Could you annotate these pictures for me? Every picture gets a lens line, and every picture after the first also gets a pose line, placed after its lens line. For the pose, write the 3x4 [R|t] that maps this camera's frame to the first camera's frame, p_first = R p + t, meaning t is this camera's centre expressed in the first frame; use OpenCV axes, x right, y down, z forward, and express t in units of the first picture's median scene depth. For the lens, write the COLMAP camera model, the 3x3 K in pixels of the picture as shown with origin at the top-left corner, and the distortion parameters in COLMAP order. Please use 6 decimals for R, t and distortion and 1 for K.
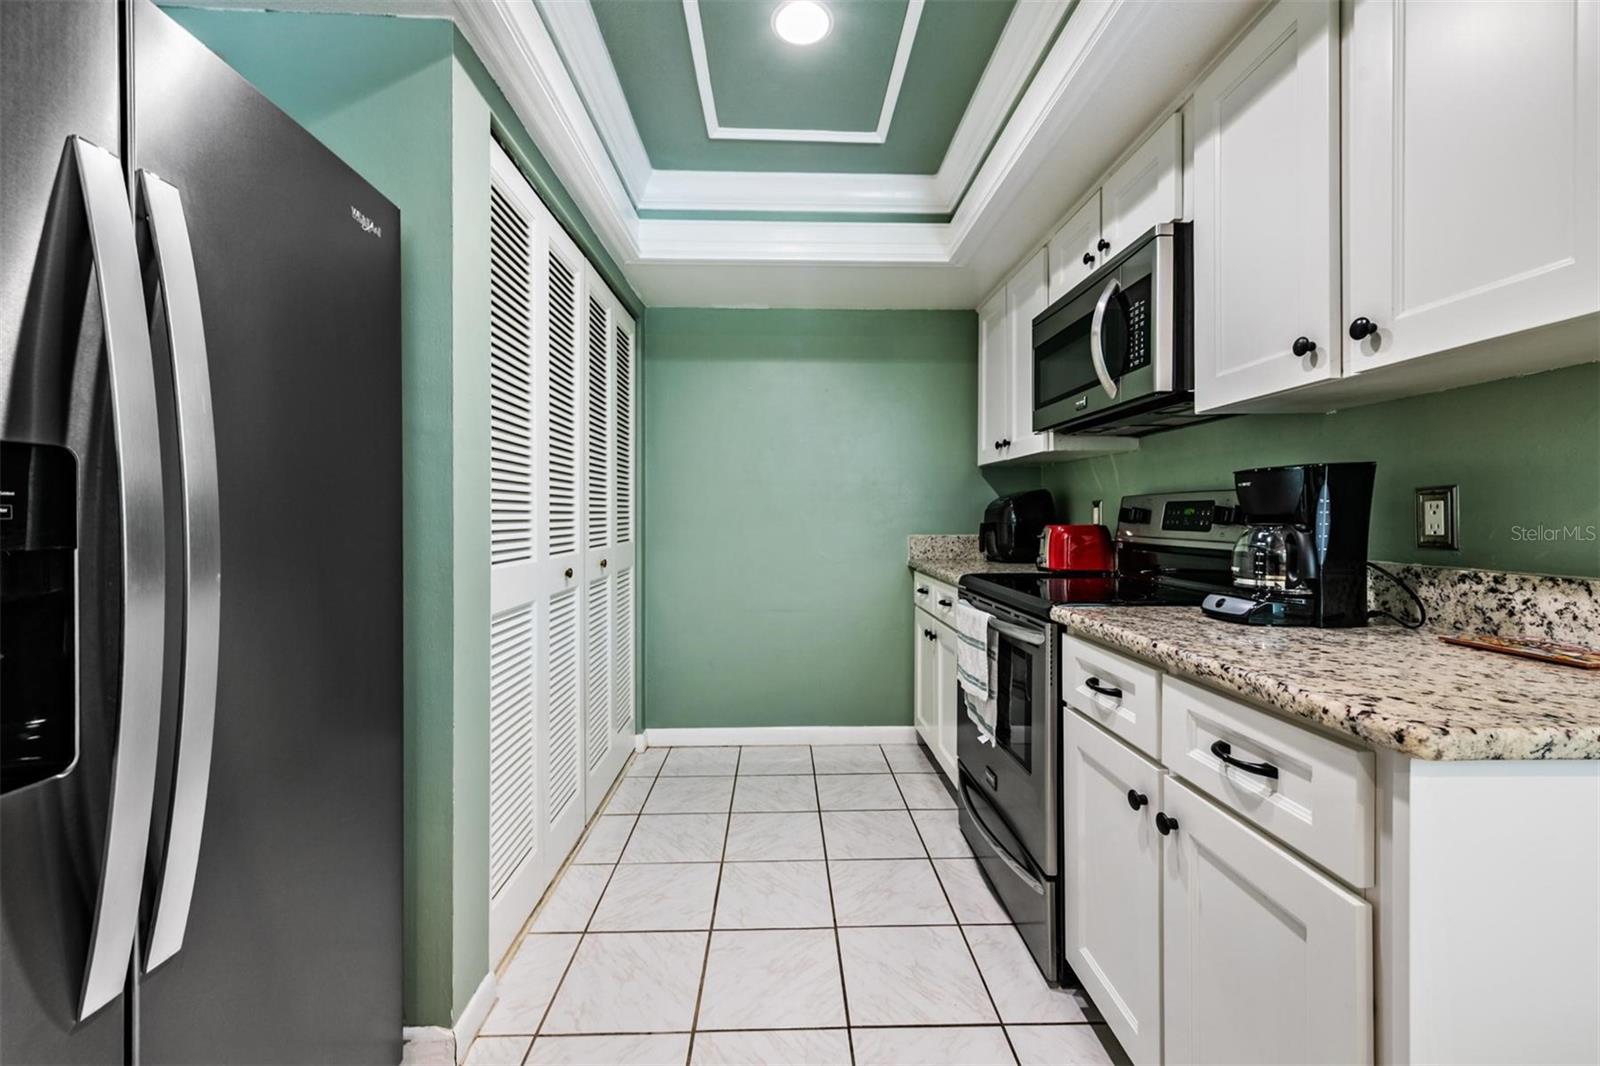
lens RADIAL K [[630.3, 0, 798.4], [0, 630.3, 516.3], [0, 0, 1]] dist [-0.006495, -0.003684]
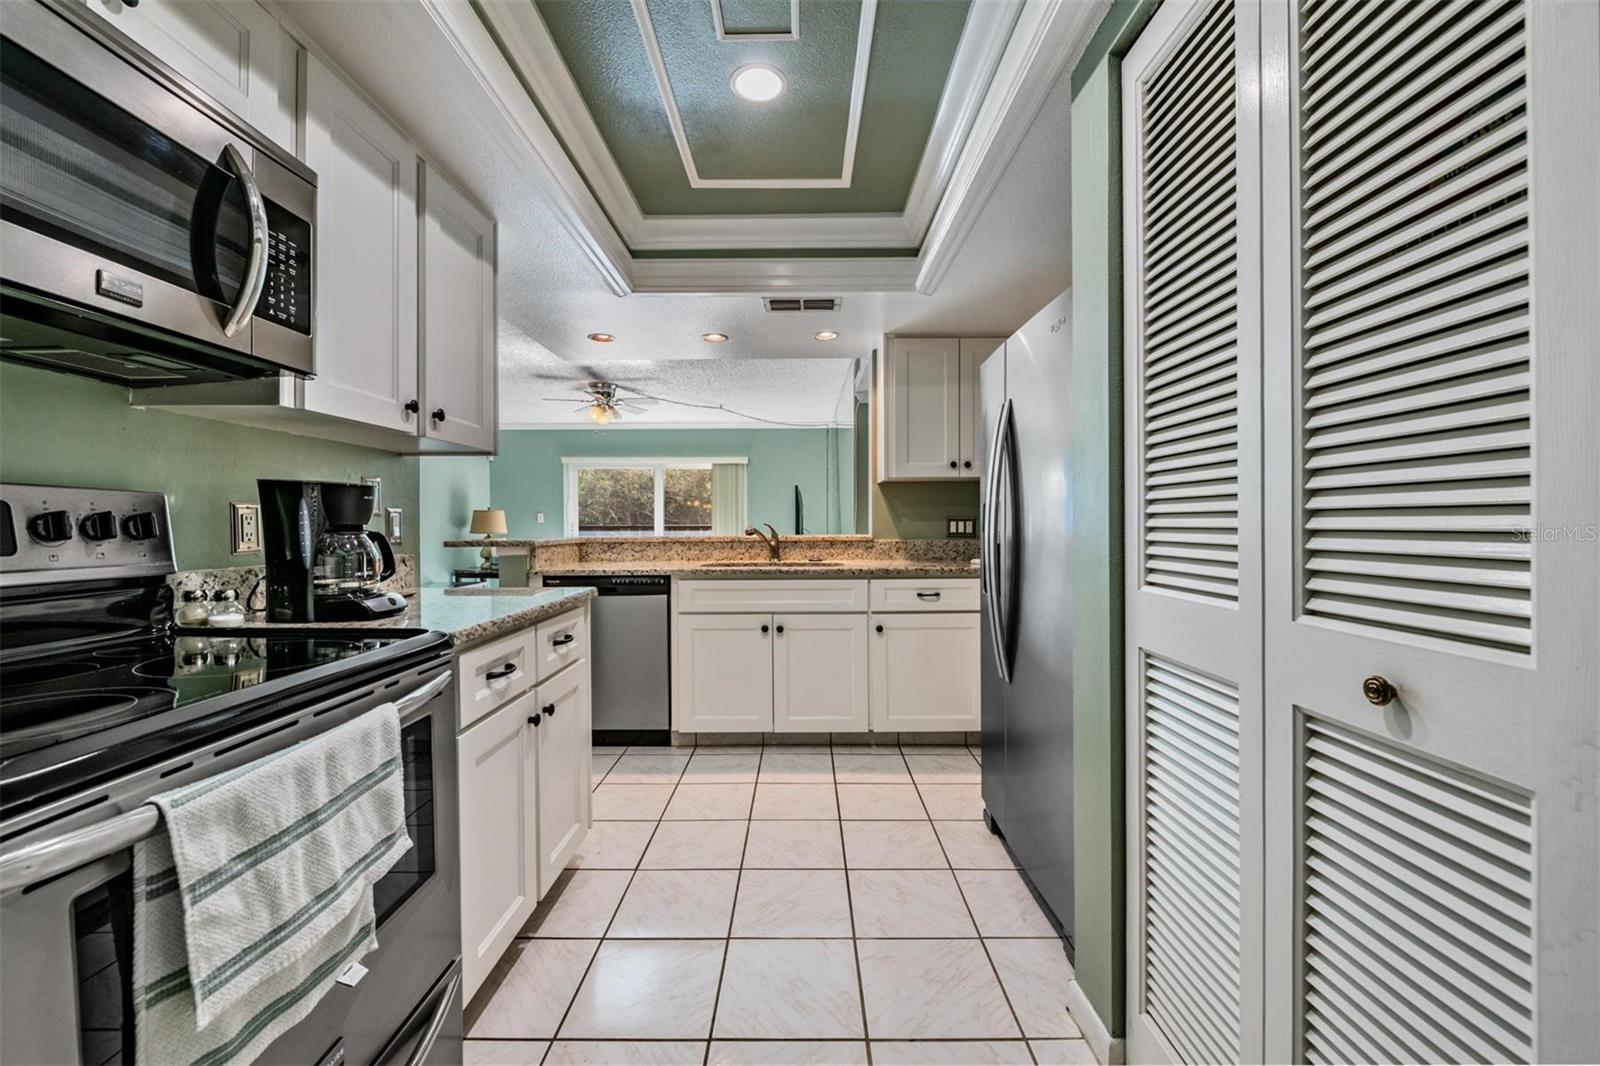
lens RADIAL K [[630.3, 0, 799.8], [0, 630.3, 528.4], [0, 0, 1]] dist [-0.006495, -0.003684]
pose [[-0.999661, 0.003971, 0.025720, -0.073202], [0.004172, 0.999961, 0.007791, -0.000780], [-0.025688, 0.007895, -0.999639, 1.548419]]
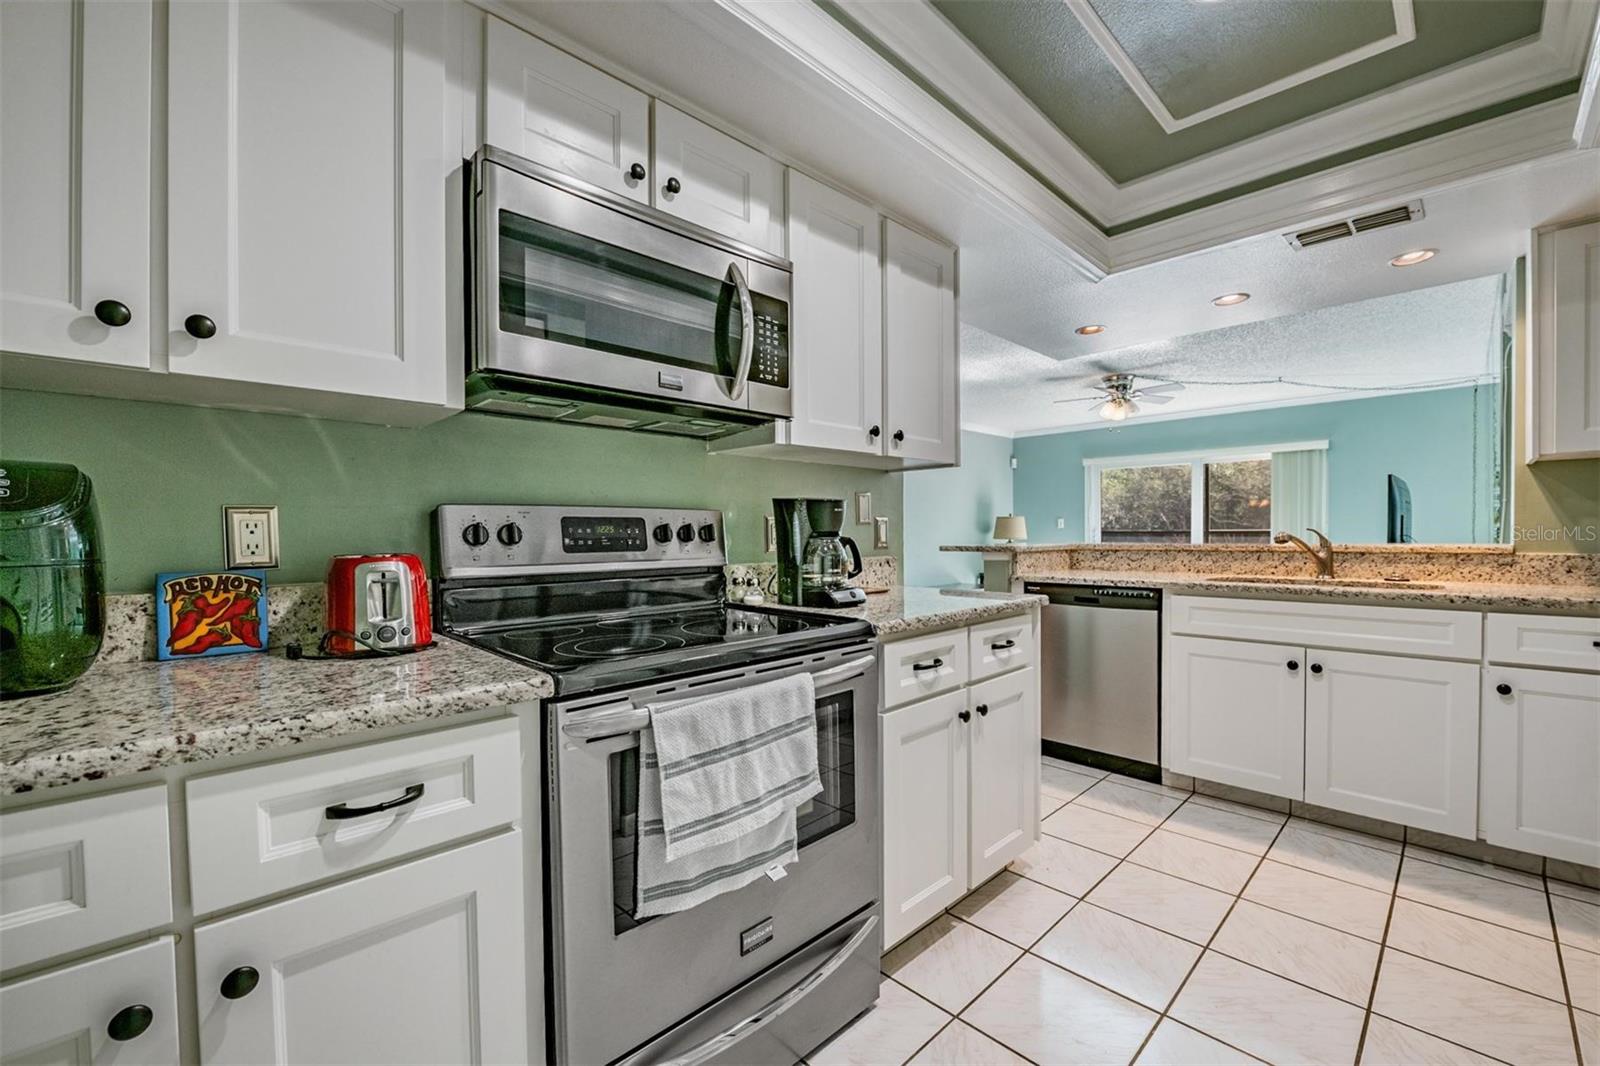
lens RADIAL K [[653.6, 0, 810.0], [0, 653.6, 543.5], [0, 0, 1]] dist [-0.009917, -0.002004]
pose [[-0.686260, -0.006902, 0.727324, -0.229299], [0.008339, 0.999815, 0.017356, -0.000979], [-0.727309, 0.017975, -0.686075, 1.500782]]
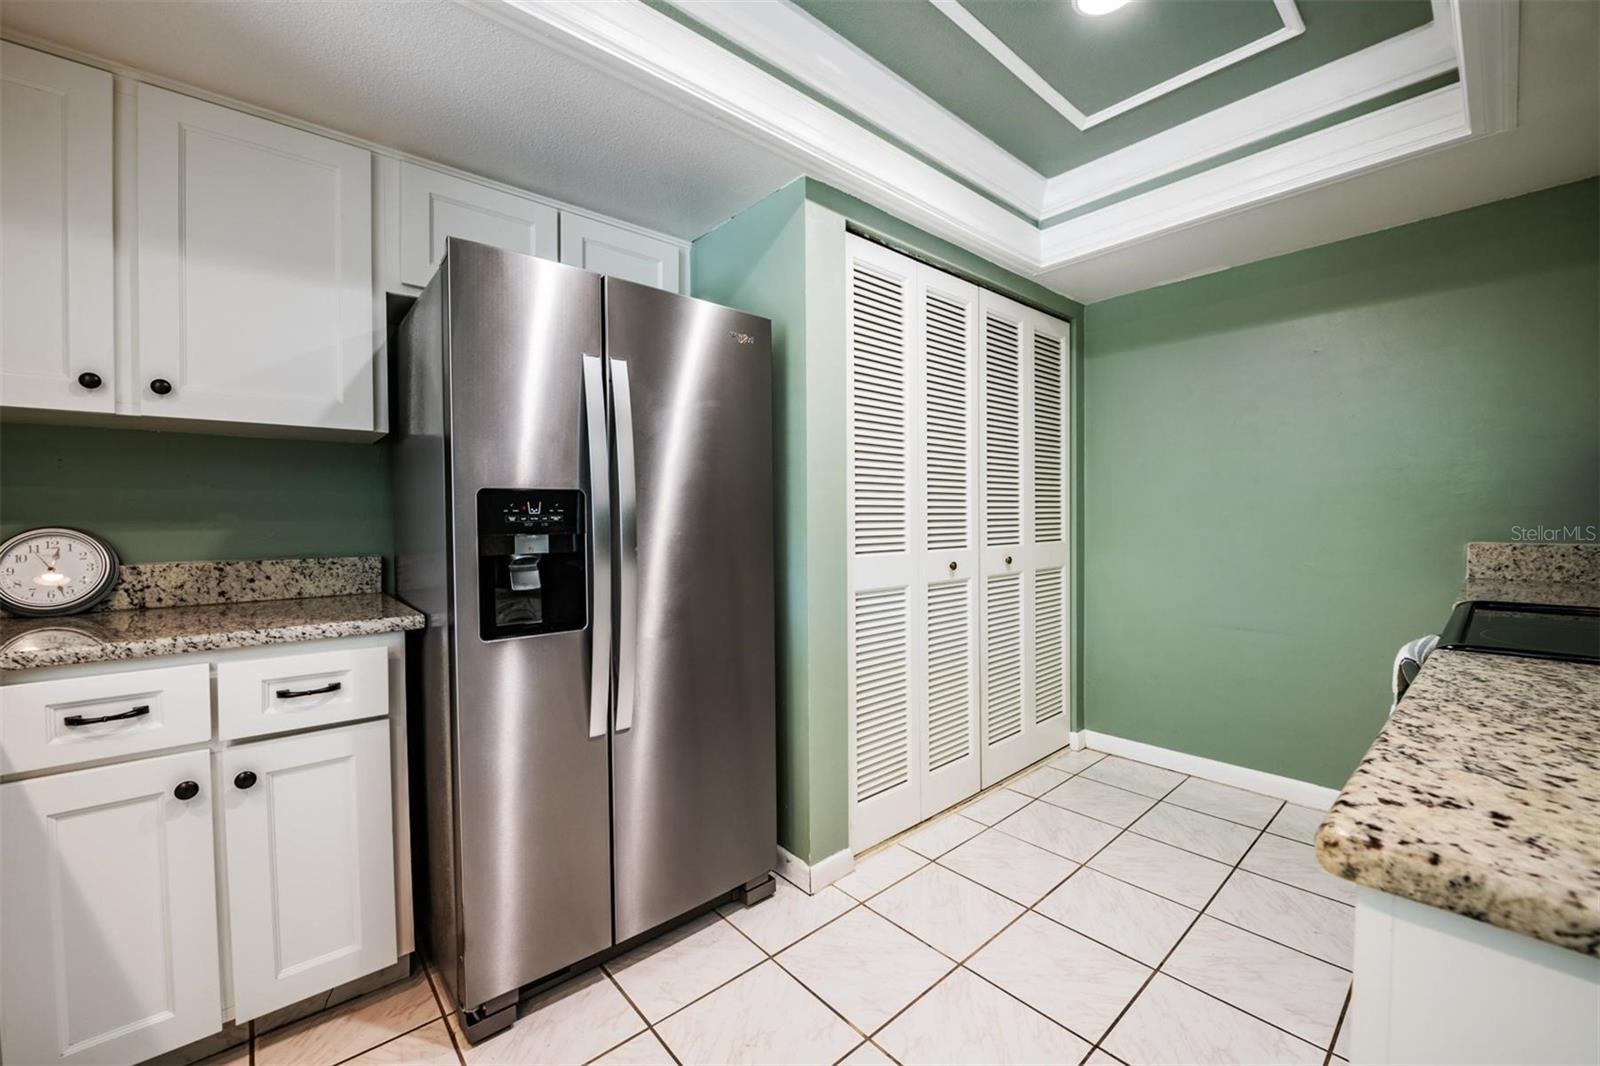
lens RADIAL K [[630.3, 0, 800.3], [0, 630.3, 528.3], [0, 0, 1]] dist [-0.006495, -0.003684]
pose [[0.637072, 0.008967, -0.770752, 0.415701], [0.006834, 0.999827, 0.017281, -0.003251], [0.770774, -0.016276, 0.636901, 0.036428]]
